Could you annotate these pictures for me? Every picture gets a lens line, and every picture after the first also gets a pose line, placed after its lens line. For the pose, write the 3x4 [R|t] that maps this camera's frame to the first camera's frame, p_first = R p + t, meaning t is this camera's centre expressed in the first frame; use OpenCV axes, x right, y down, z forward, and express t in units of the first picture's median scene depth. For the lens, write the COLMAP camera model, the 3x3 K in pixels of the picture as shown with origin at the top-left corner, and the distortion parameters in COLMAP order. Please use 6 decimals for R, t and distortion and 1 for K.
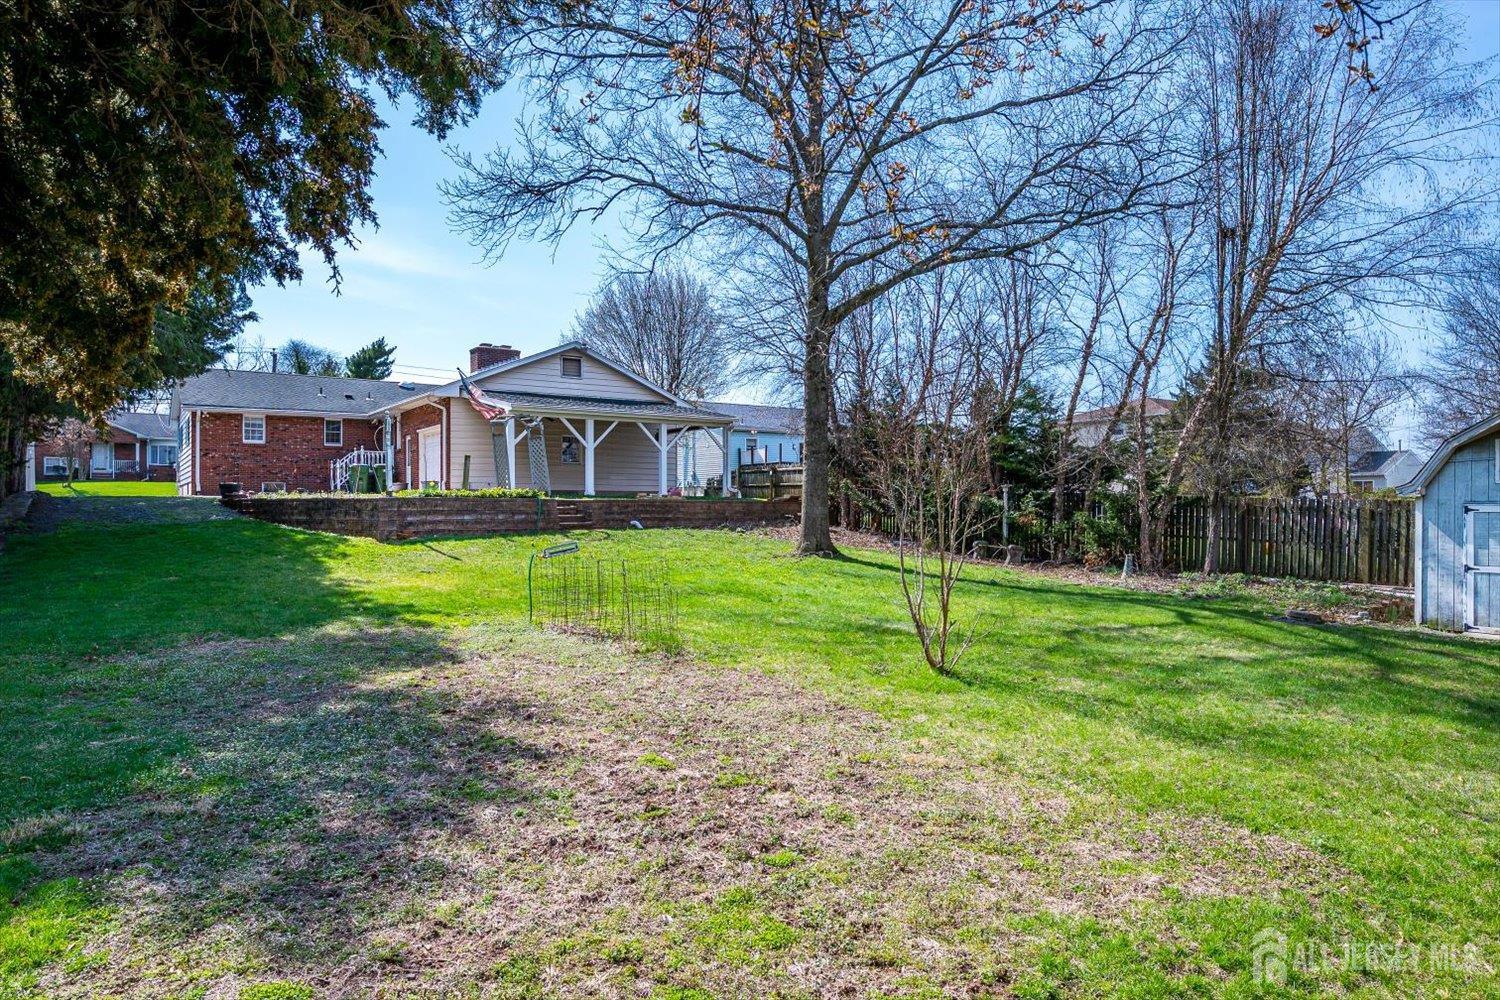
lens RADIAL K [[676.6, 0, 757.7], [0, 676.6, 507.5], [0, 0, 1]] dist [0.008610, 0.000710]
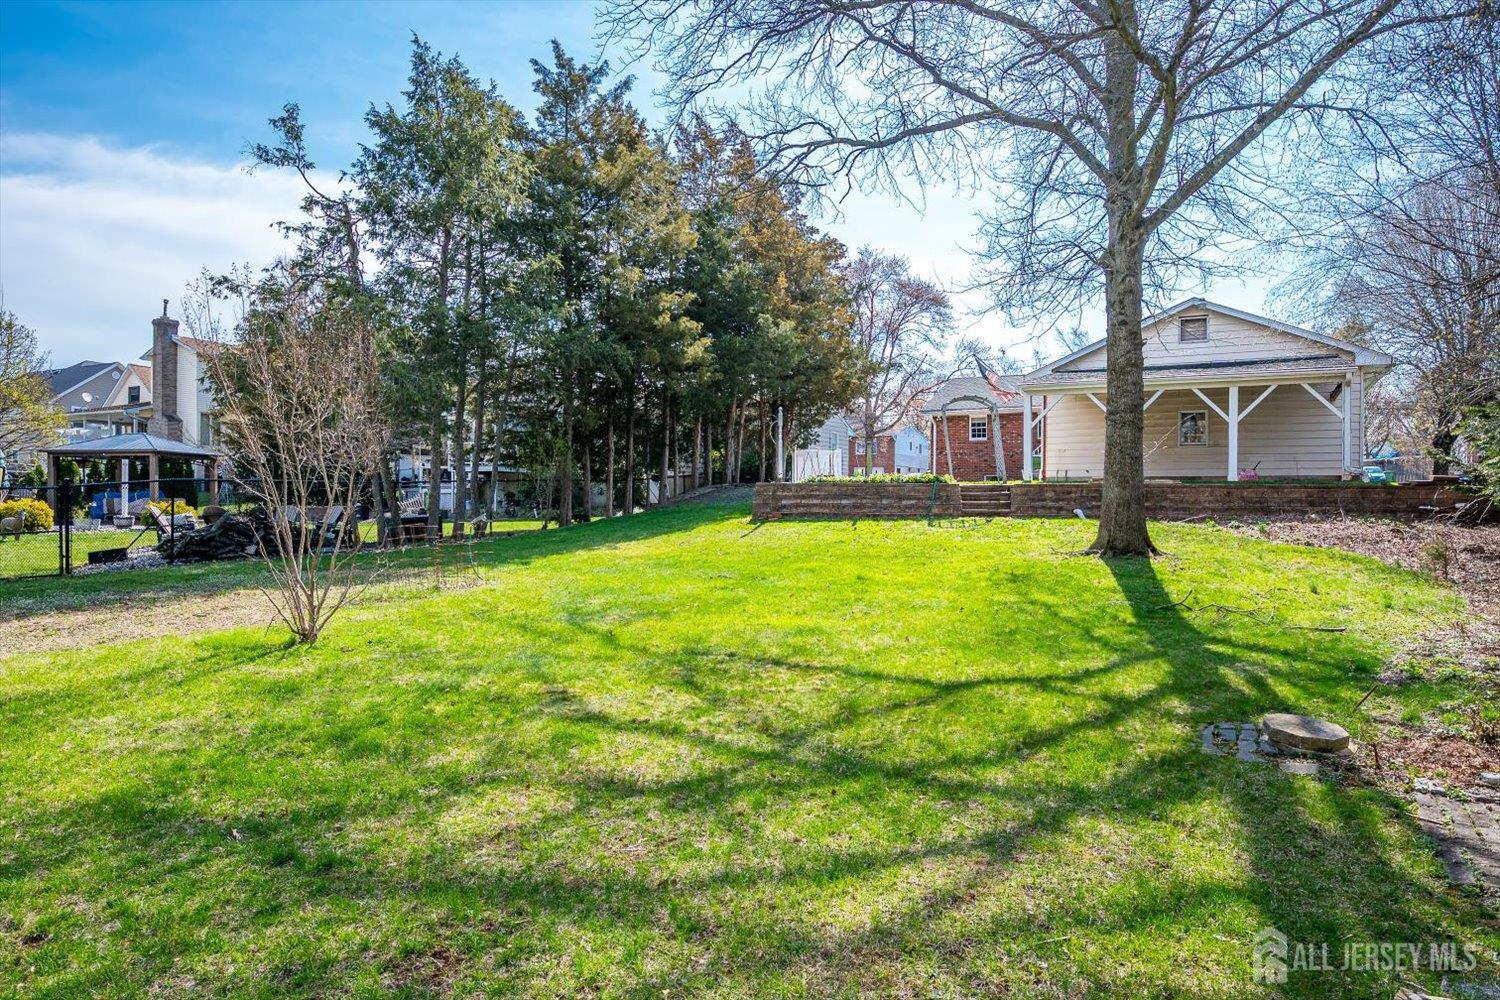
lens RADIAL K [[676.6, 0, 757.7], [0, 676.6, 507.5], [0, 0, 1]] dist [0.008610, 0.000710]
pose [[0.593635, 0.015296, -0.804589, 0.302681], [-0.001281, 0.999836, 0.018062, 0.003602], [0.804734, -0.009692, 0.593557, 0.202421]]
